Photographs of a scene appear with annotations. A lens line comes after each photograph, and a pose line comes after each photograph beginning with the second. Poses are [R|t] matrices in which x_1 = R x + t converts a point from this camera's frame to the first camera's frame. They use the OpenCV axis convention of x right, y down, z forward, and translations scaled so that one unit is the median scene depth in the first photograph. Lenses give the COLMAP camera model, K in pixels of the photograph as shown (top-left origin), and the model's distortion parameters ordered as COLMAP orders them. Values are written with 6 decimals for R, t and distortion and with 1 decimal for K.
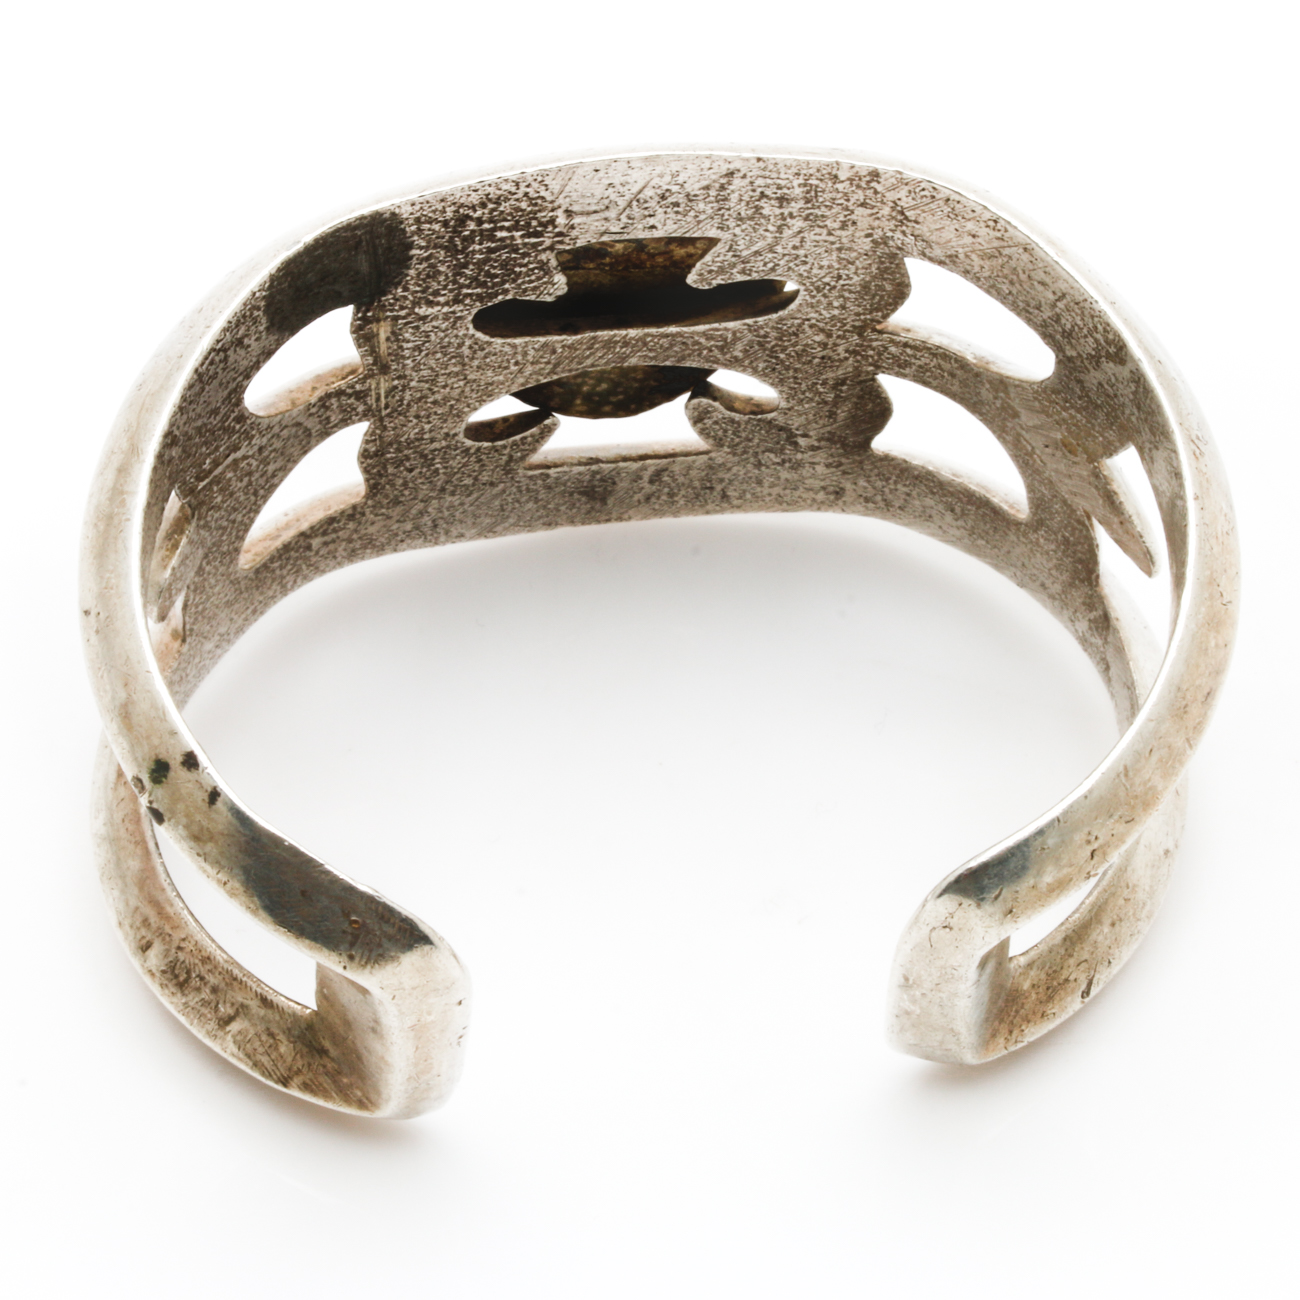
lens RADIAL K [[8364.7, 0, 650.0], [0, 8364.7, 650.0], [0, 0, 1]] dist [0.011647, -12.393202]
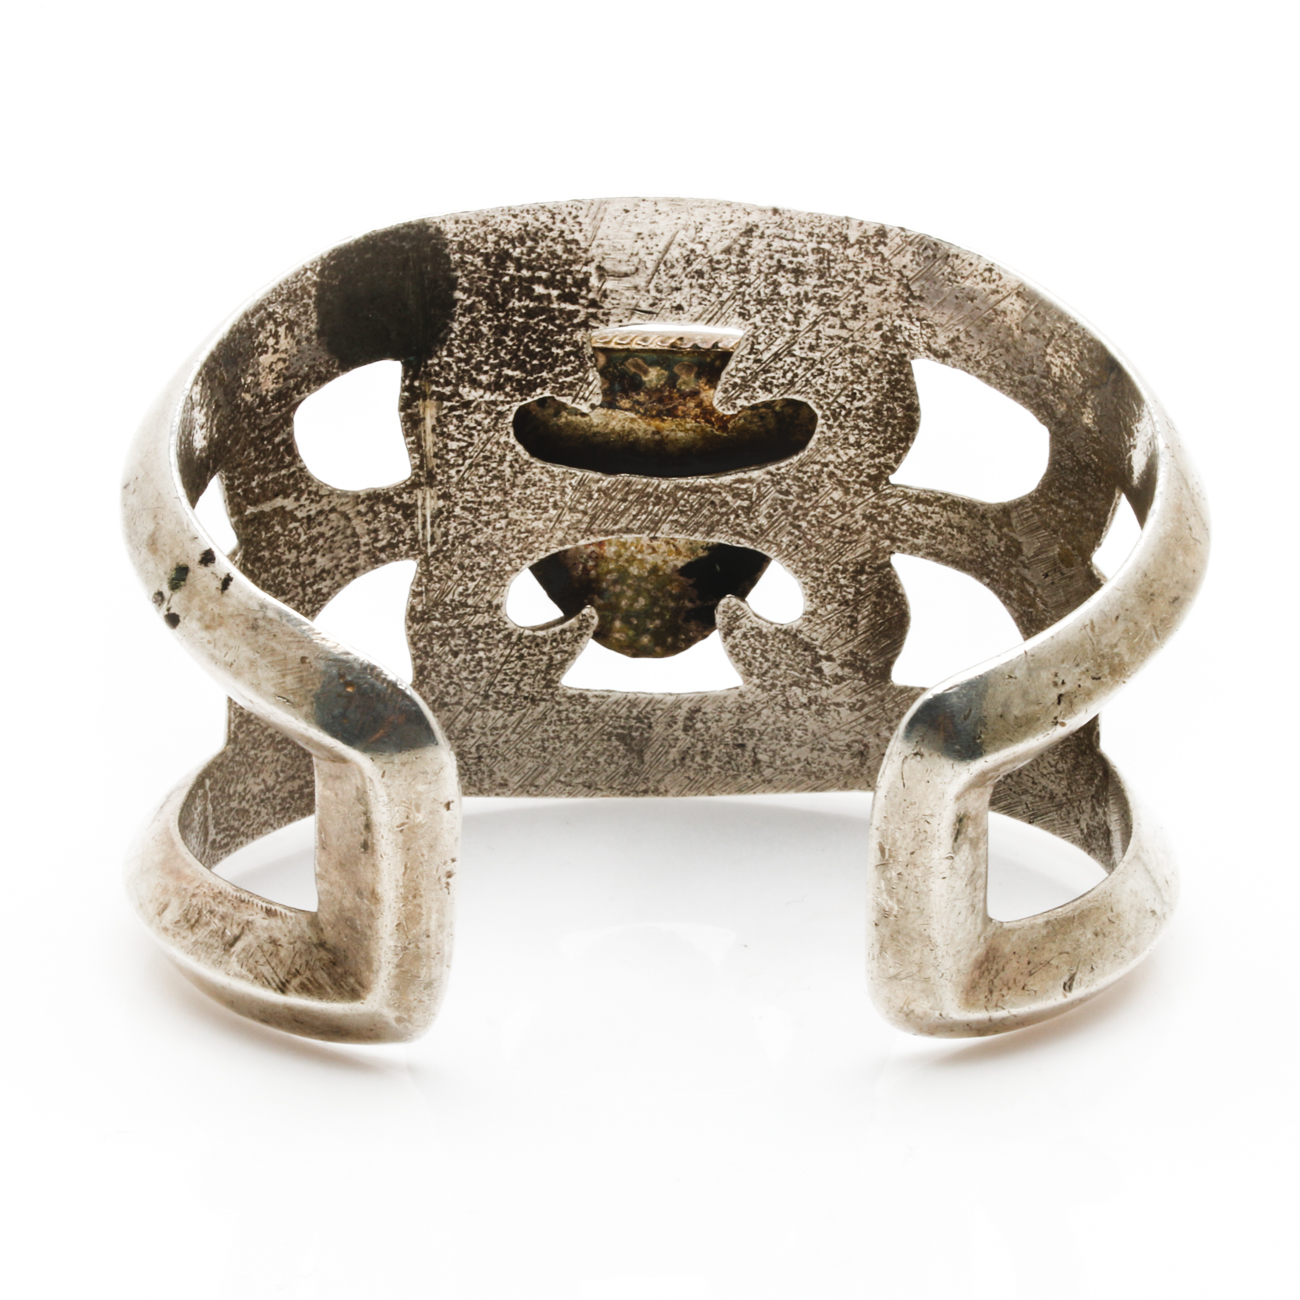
lens RADIAL K [[8364.7, 0, 650.0], [0, 8364.7, 650.0], [0, 0, 1]] dist [0.011647, -12.393202]
pose [[0.997287, 0.015964, -0.071855, 0.074705], [-0.054626, 0.814825, -0.577127, 0.608421], [0.049336, 0.579487, 0.813487, 0.138072]]
